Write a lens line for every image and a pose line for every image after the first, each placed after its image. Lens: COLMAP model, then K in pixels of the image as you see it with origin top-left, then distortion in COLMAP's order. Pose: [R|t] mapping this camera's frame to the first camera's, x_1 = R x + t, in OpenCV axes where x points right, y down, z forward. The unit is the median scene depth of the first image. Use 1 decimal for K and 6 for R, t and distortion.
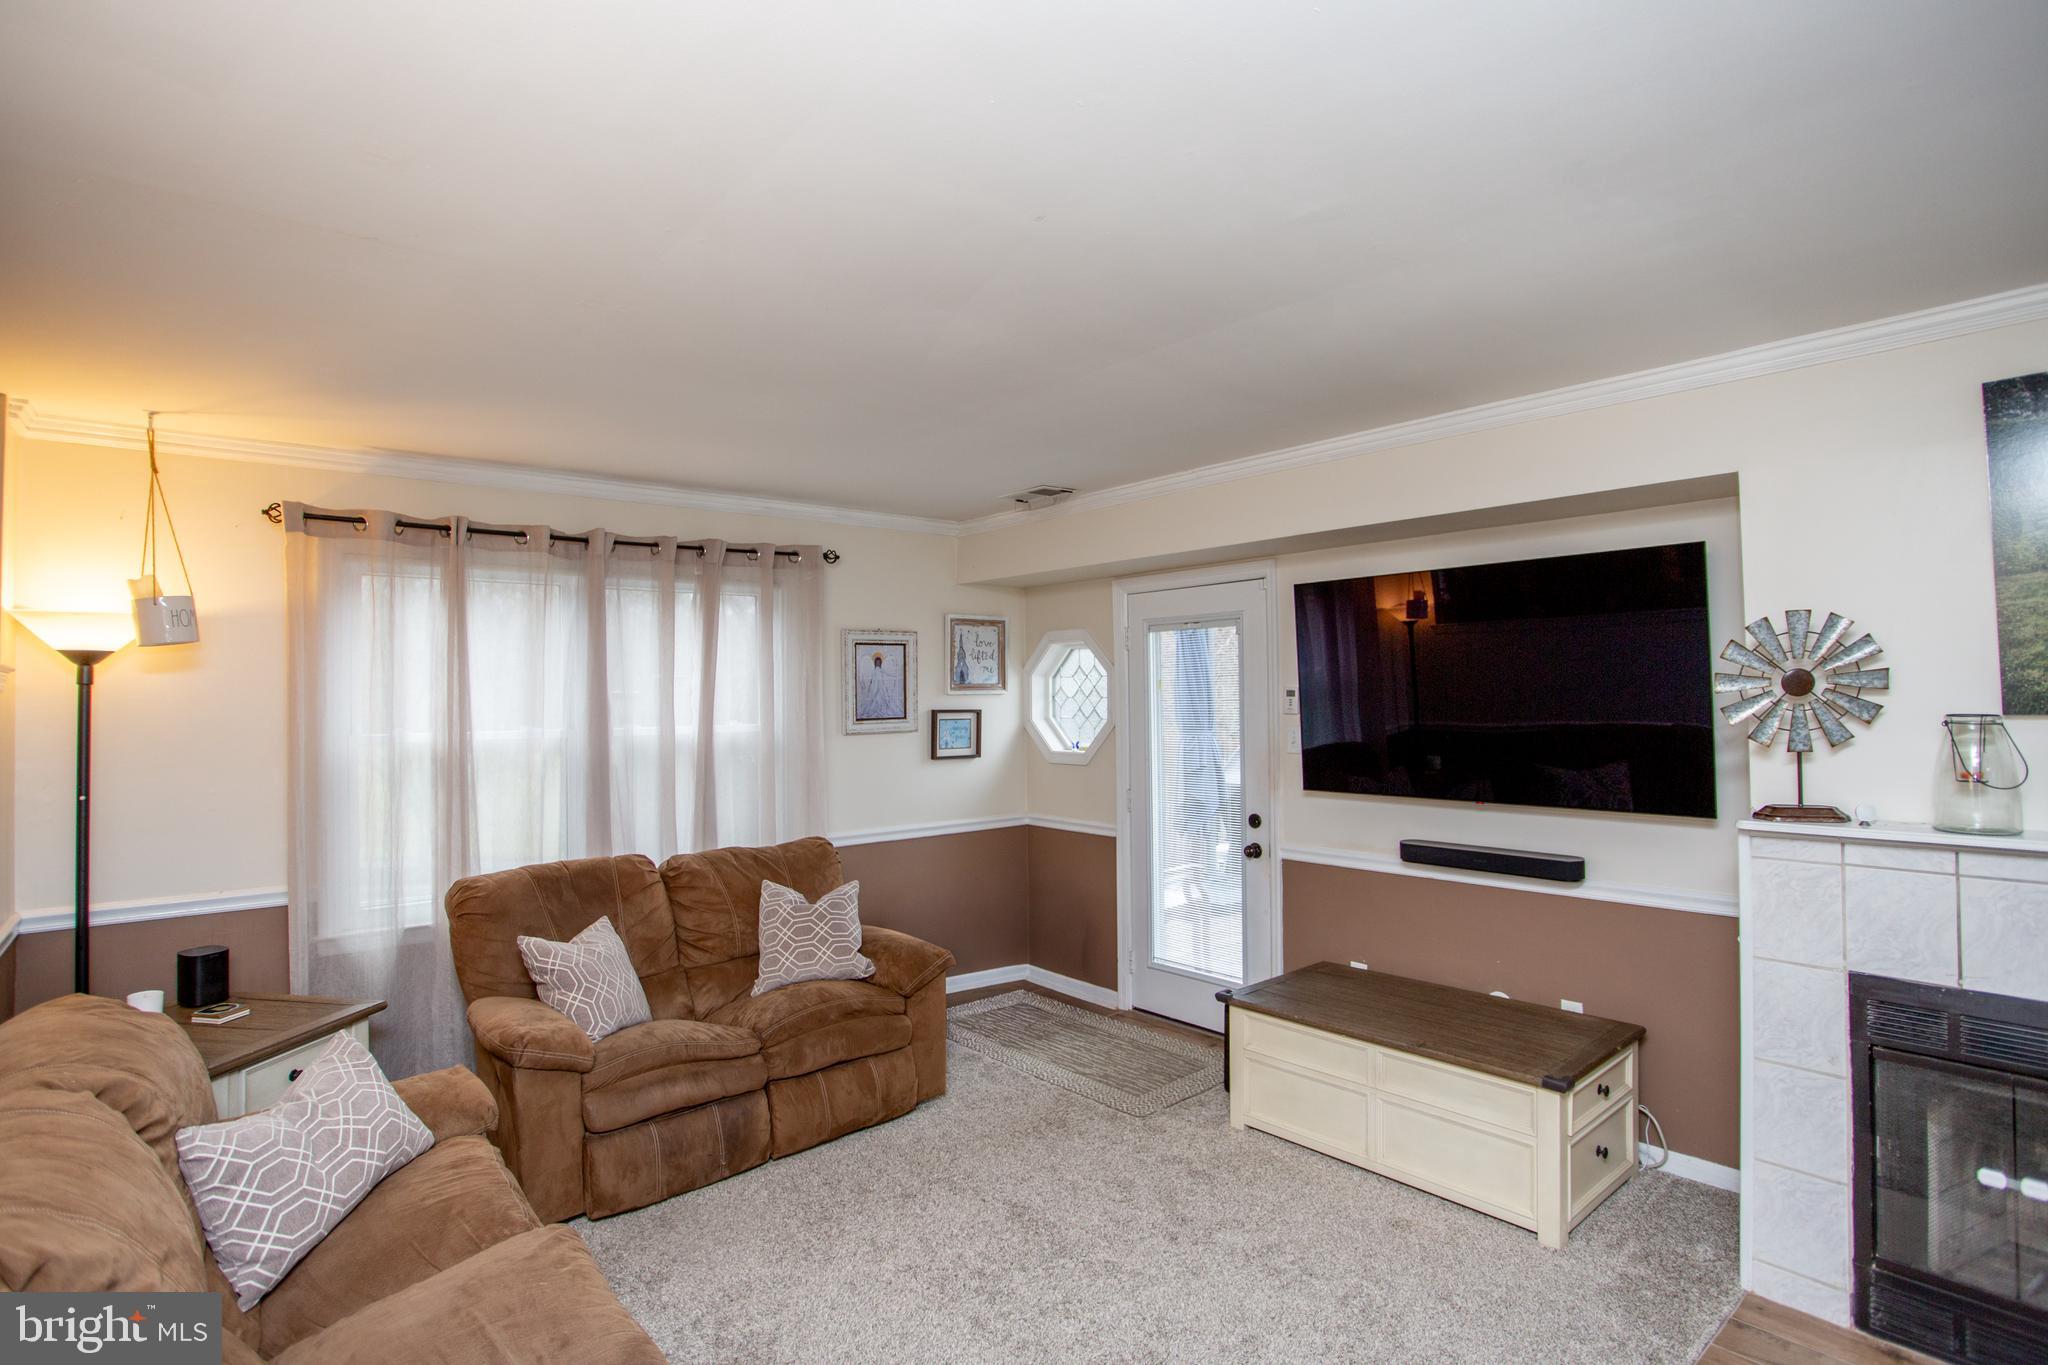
lens RADIAL K [[1004.5, 0, 1010.7], [0, 1004.5, 682.0], [0, 0, 1]] dist [-0.083604, 0.035245]
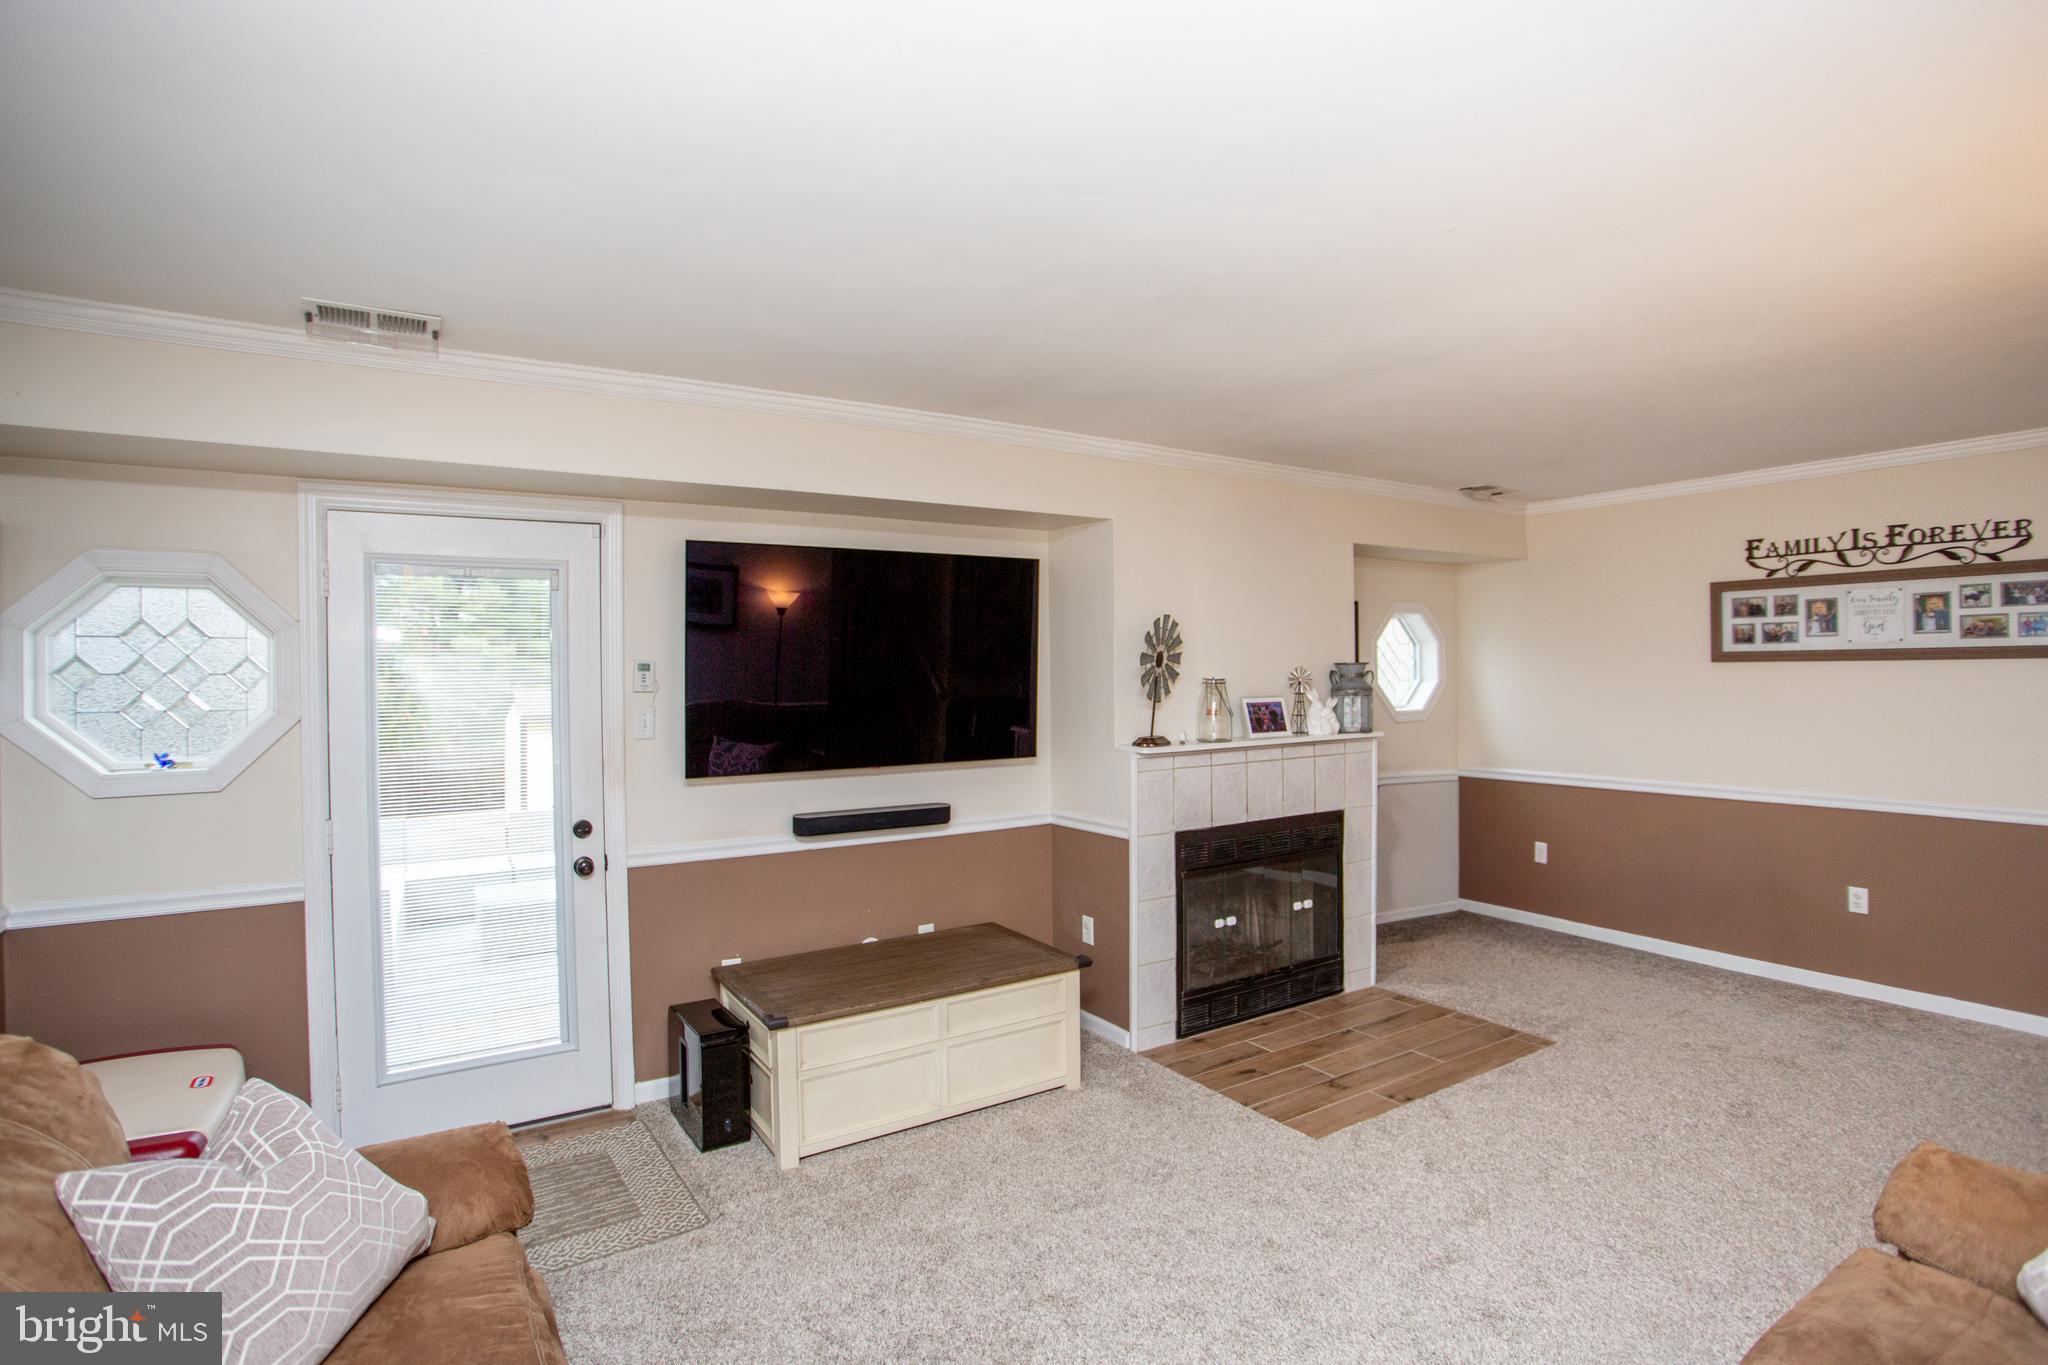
lens RADIAL K [[986.6, 0, 1024.0], [0, 986.6, 682.5], [0, 0, 1]] dist [-0.078507, 0.033356]
pose [[0.142439, 0.001603, 0.989802, -0.566952], [-0.003144, 0.999994, -0.001167, 0.027993], [-0.989799, -0.002945, 0.142443, 0.663926]]
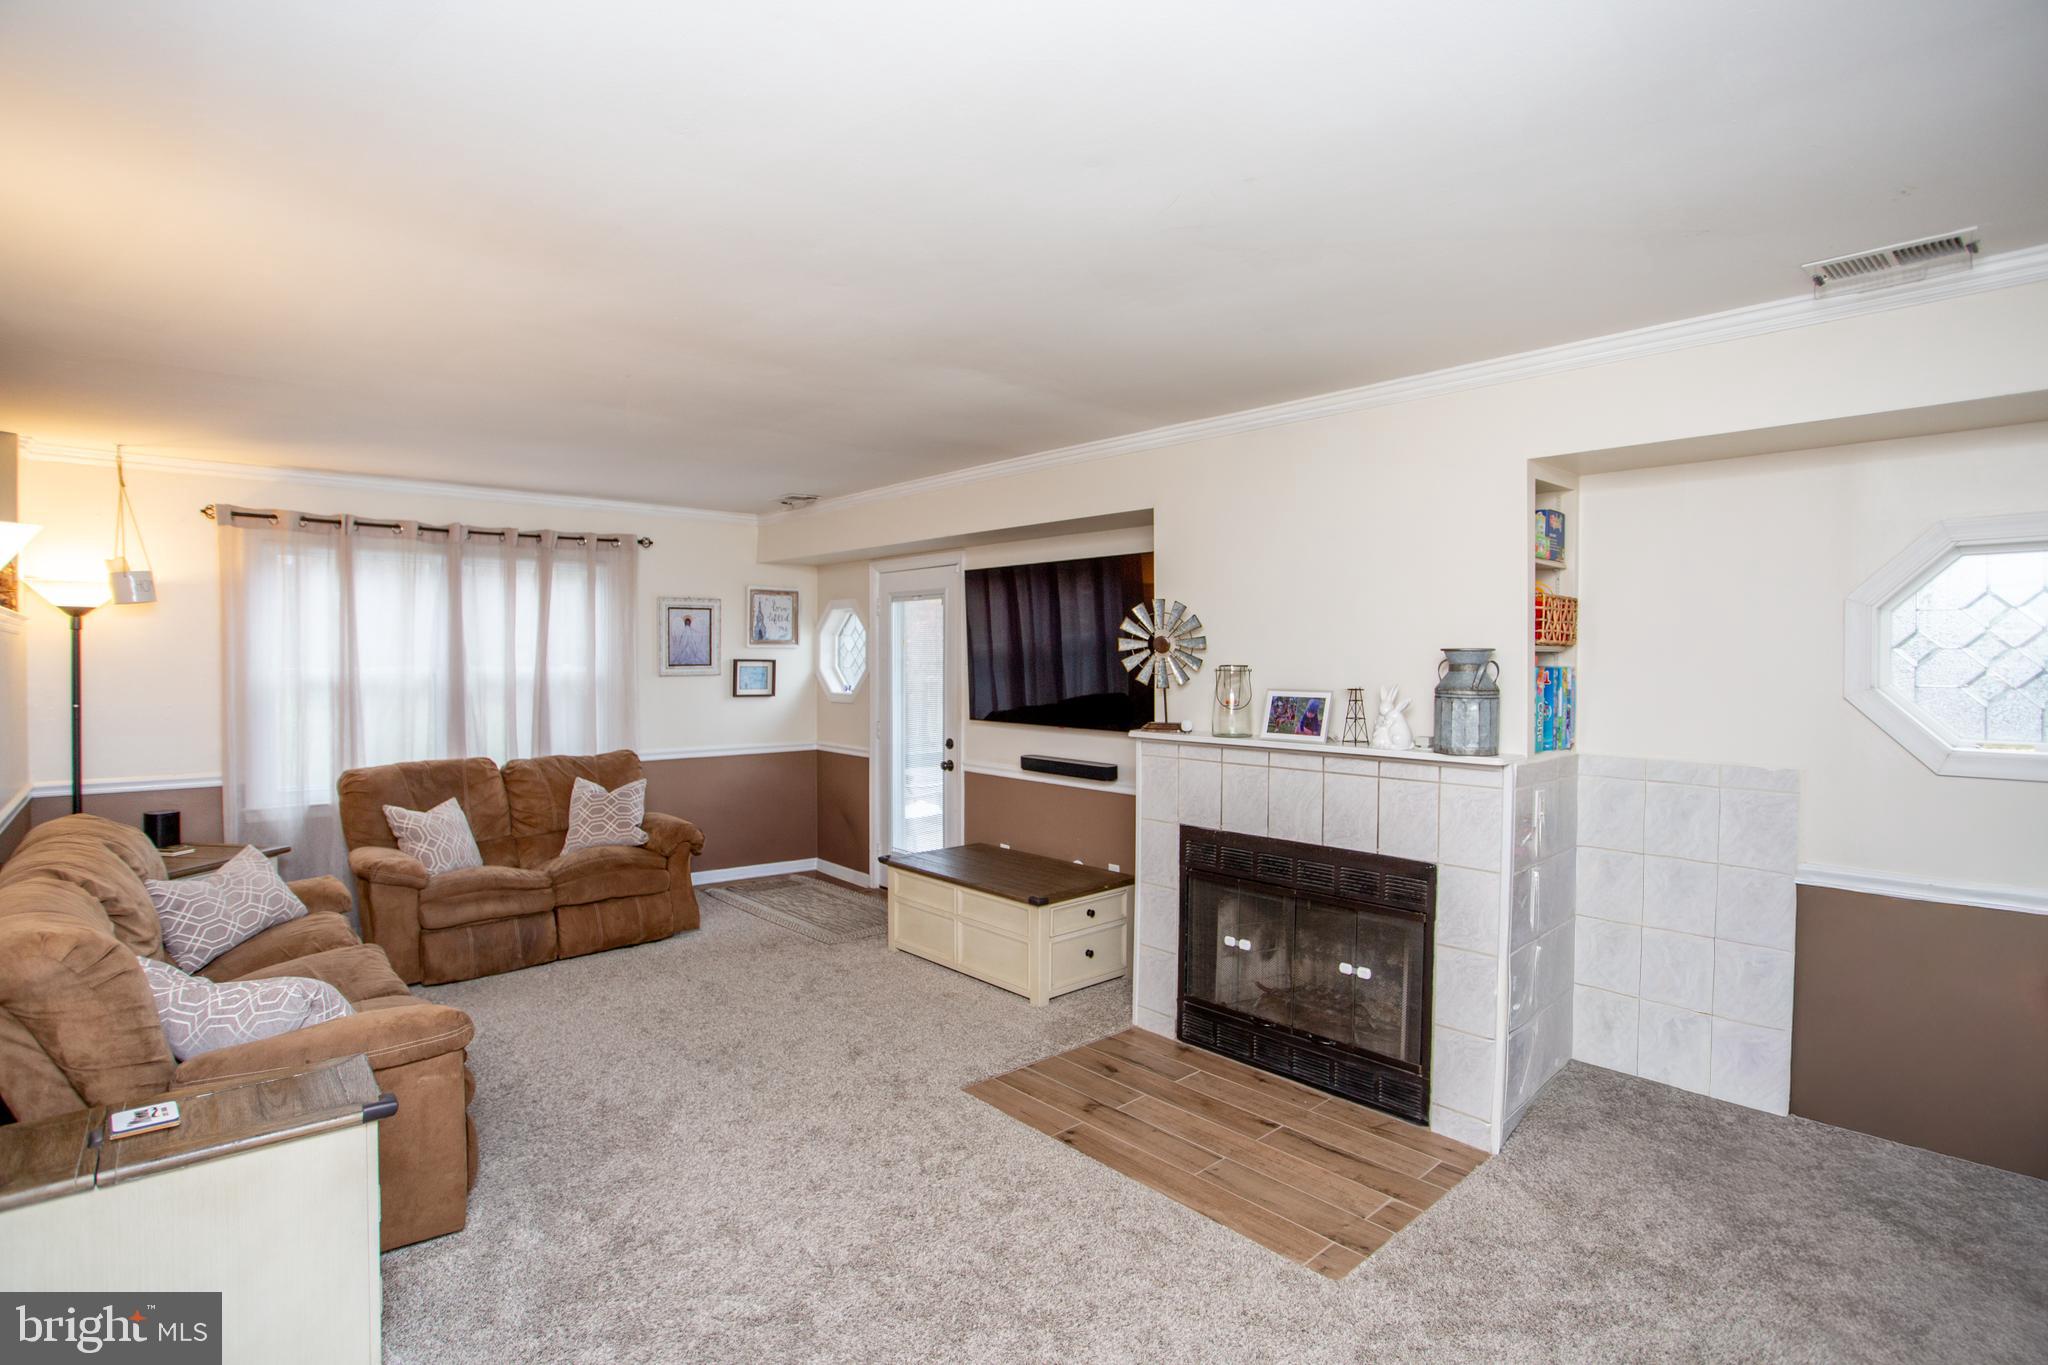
lens RADIAL K [[986.6, 0, 1024.0], [0, 986.6, 682.5], [0, 0, 1]] dist [-0.078507, 0.033356]
pose [[0.999109, 0.015322, 0.039313, 0.354606], [-0.016885, 0.999068, 0.039722, 0.001612], [-0.038668, -0.040351, 0.998437, -0.413248]]
